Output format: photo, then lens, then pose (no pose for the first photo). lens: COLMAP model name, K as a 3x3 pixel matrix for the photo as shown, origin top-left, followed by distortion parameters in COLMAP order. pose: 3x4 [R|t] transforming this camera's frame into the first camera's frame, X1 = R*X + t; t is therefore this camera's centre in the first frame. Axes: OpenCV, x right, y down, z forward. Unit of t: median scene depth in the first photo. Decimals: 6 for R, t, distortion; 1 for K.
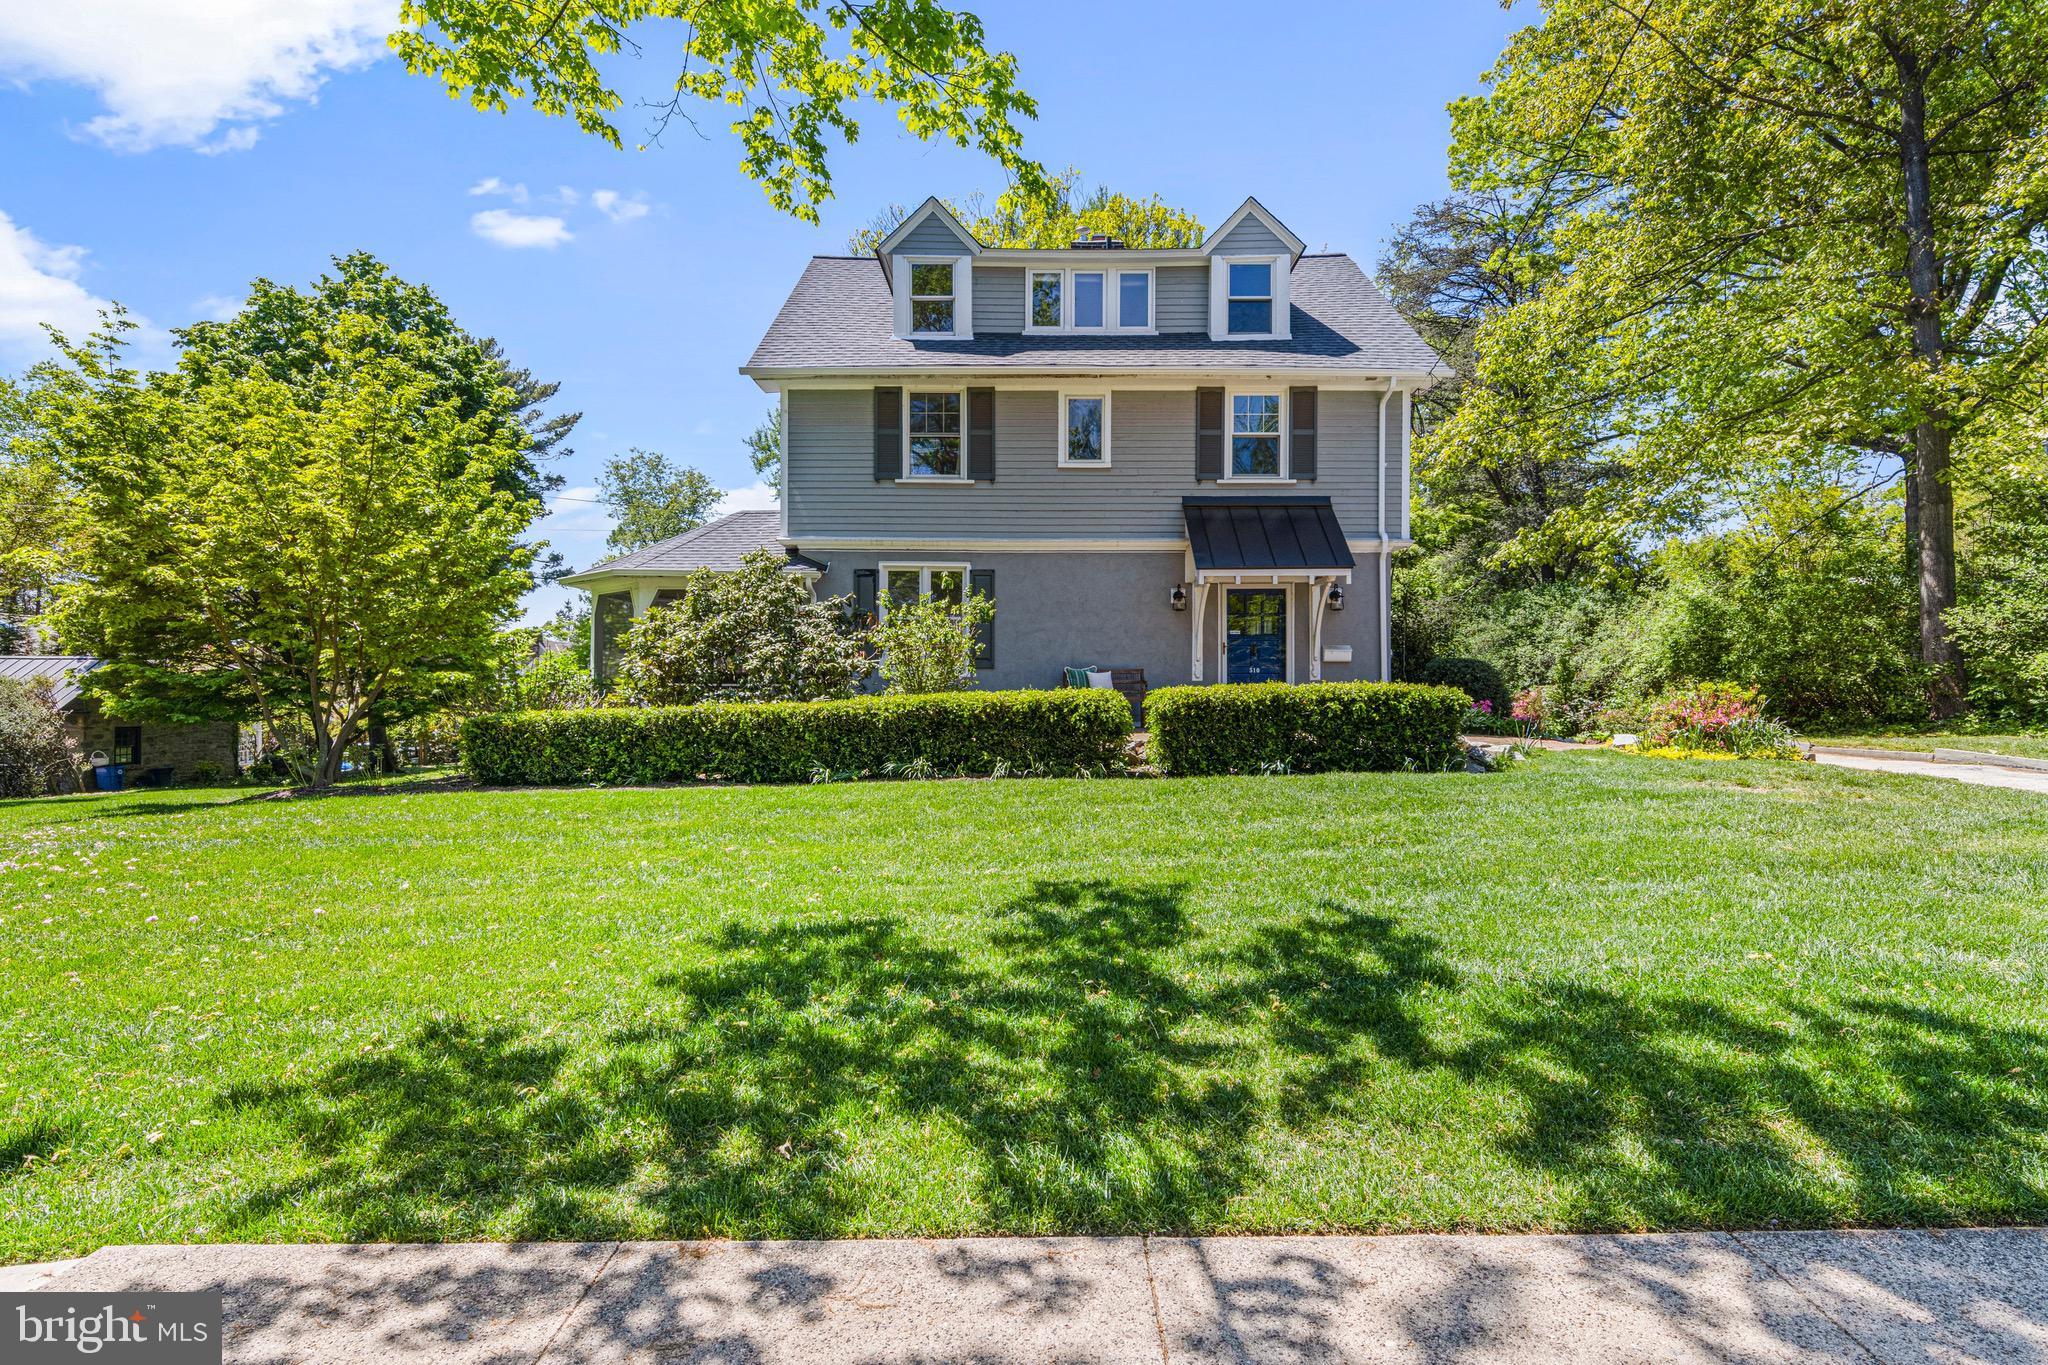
lens RADIAL K [[1050.6, 0, 1022.4], [0, 1050.6, 688.8], [0, 0, 1]] dist [0.013790, -0.005733]
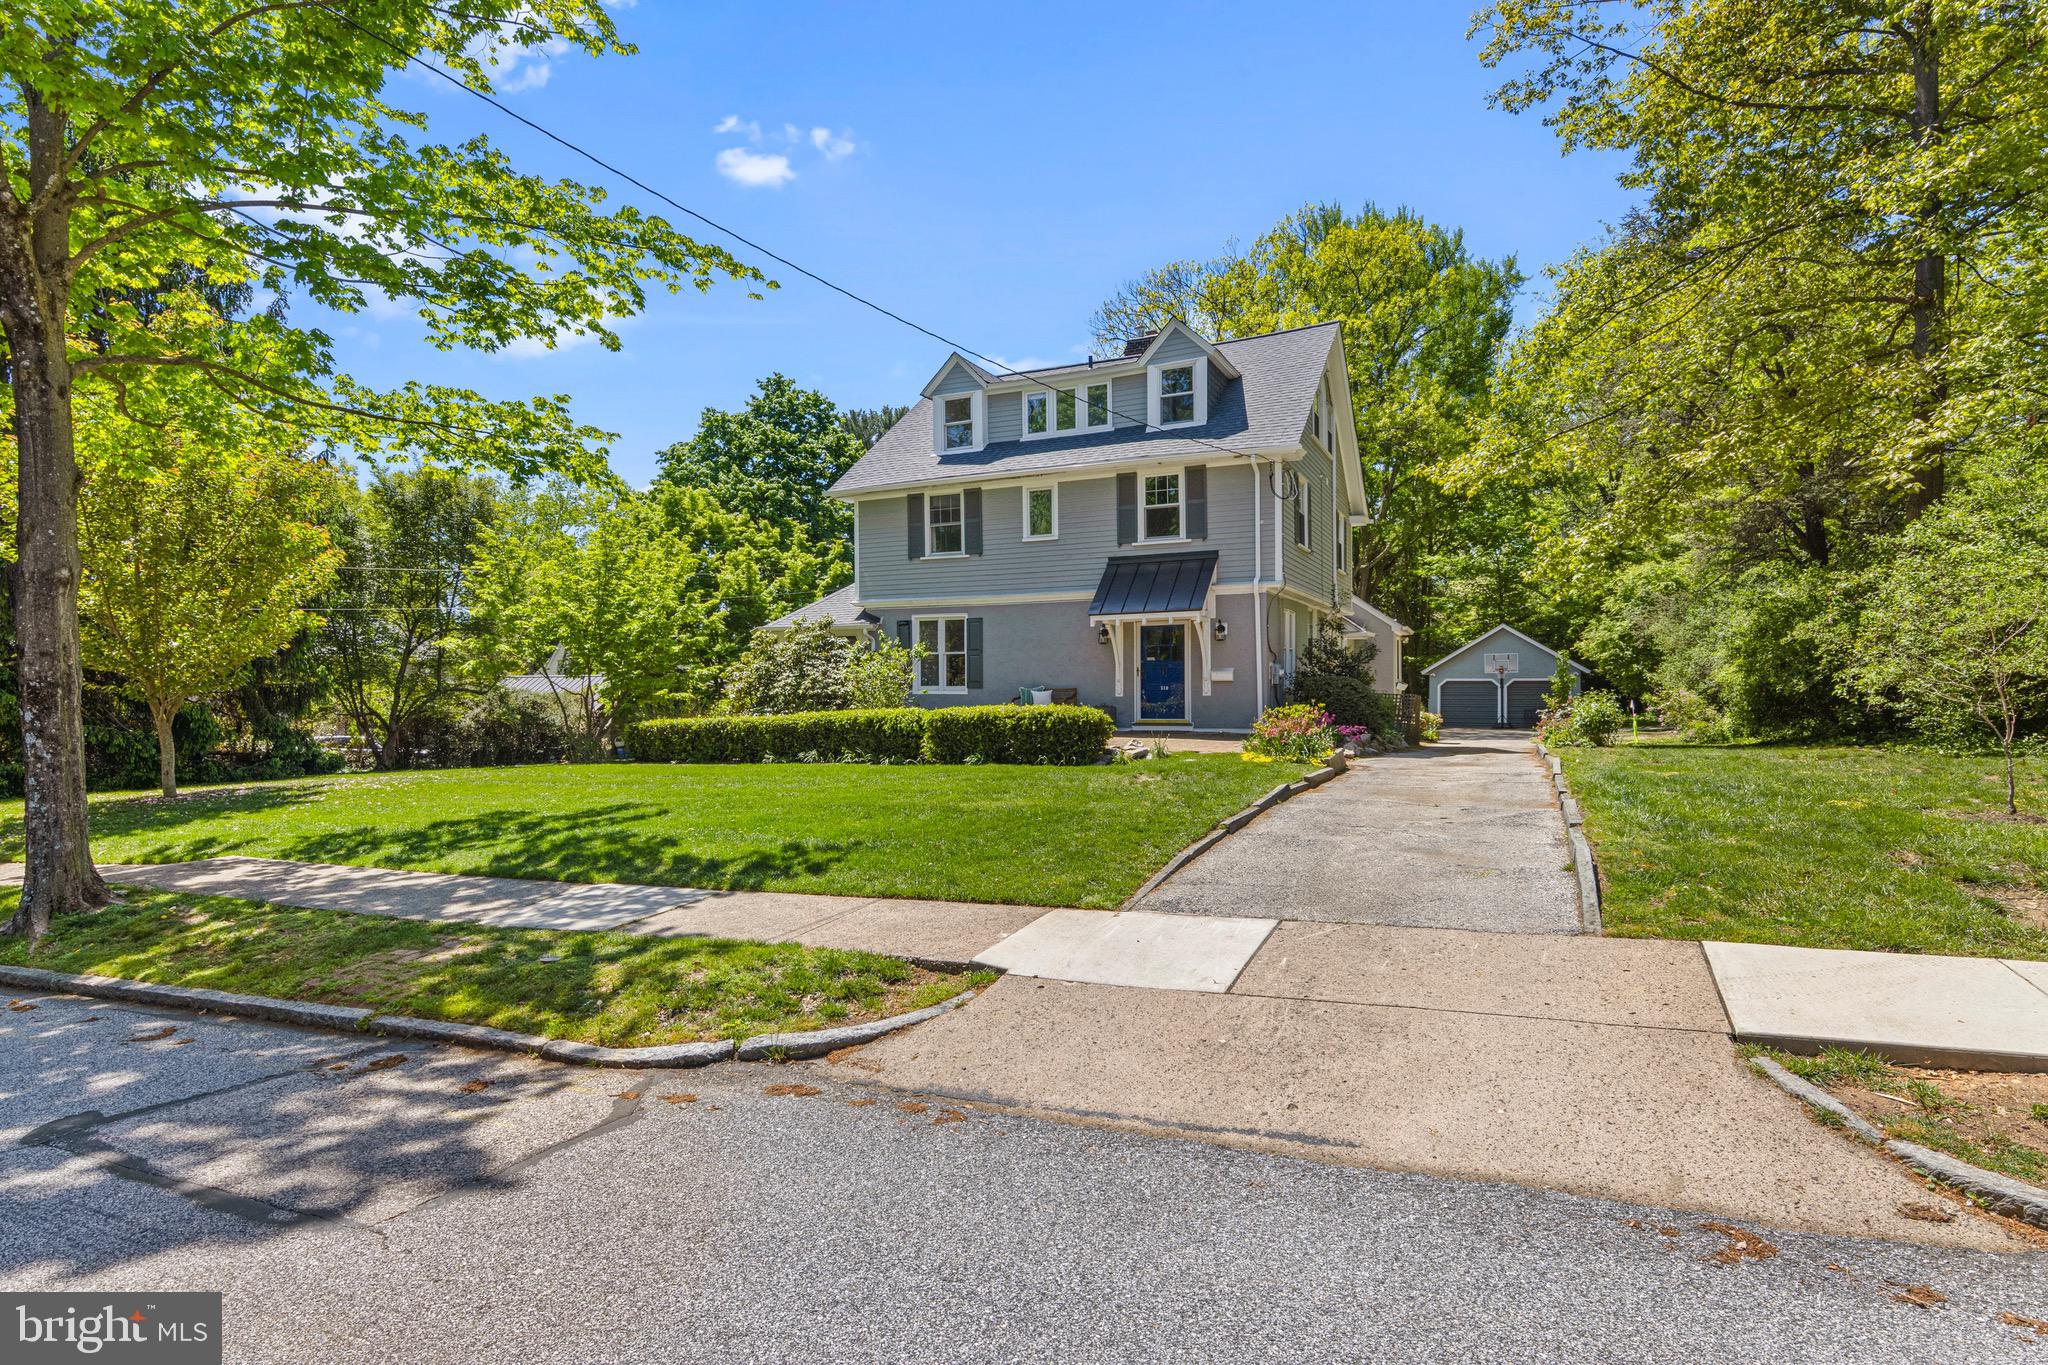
lens RADIAL K [[1050.6, 0, 1022.4], [0, 1050.6, 688.8], [0, 0, 1]] dist [0.013790, -0.005733]
pose [[0.903864, -0.006325, -0.427773, 0.619597], [0.008626, 0.999957, 0.003441, -0.022797], [0.427733, -0.006800, 0.903880, -0.243544]]
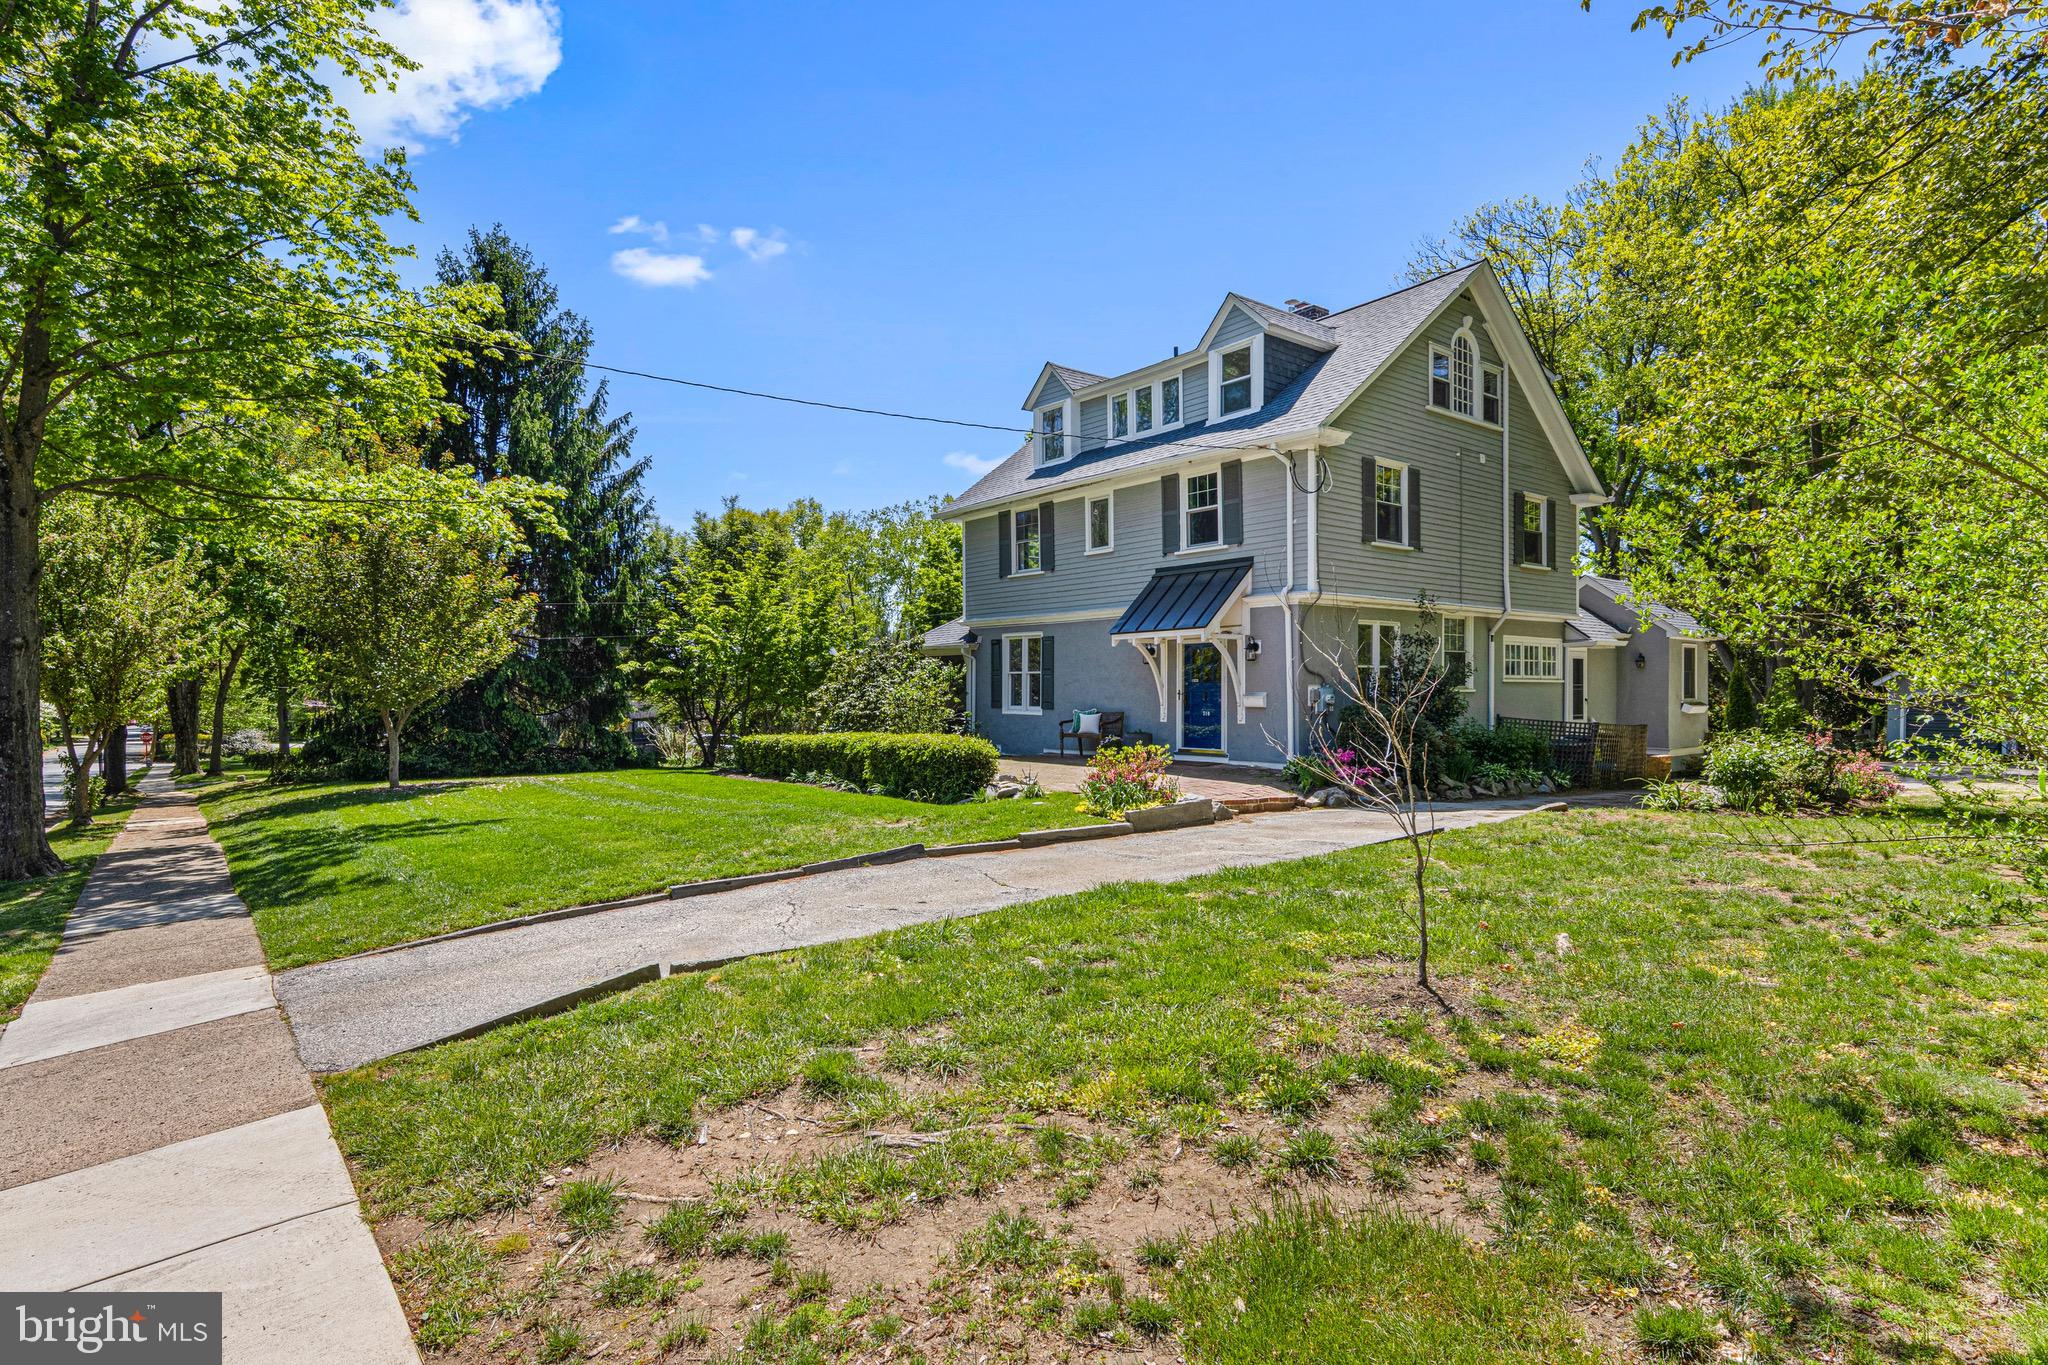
lens RADIAL K [[1050.6, 0, 1022.4], [0, 1050.6, 688.8], [0, 0, 1]] dist [0.013790, -0.005733]
pose [[0.623141, -0.002023, -0.782107, 0.998849], [0.003879, 0.999992, 0.000504, -0.046638], [0.782100, -0.003348, 0.623144, 0.129970]]
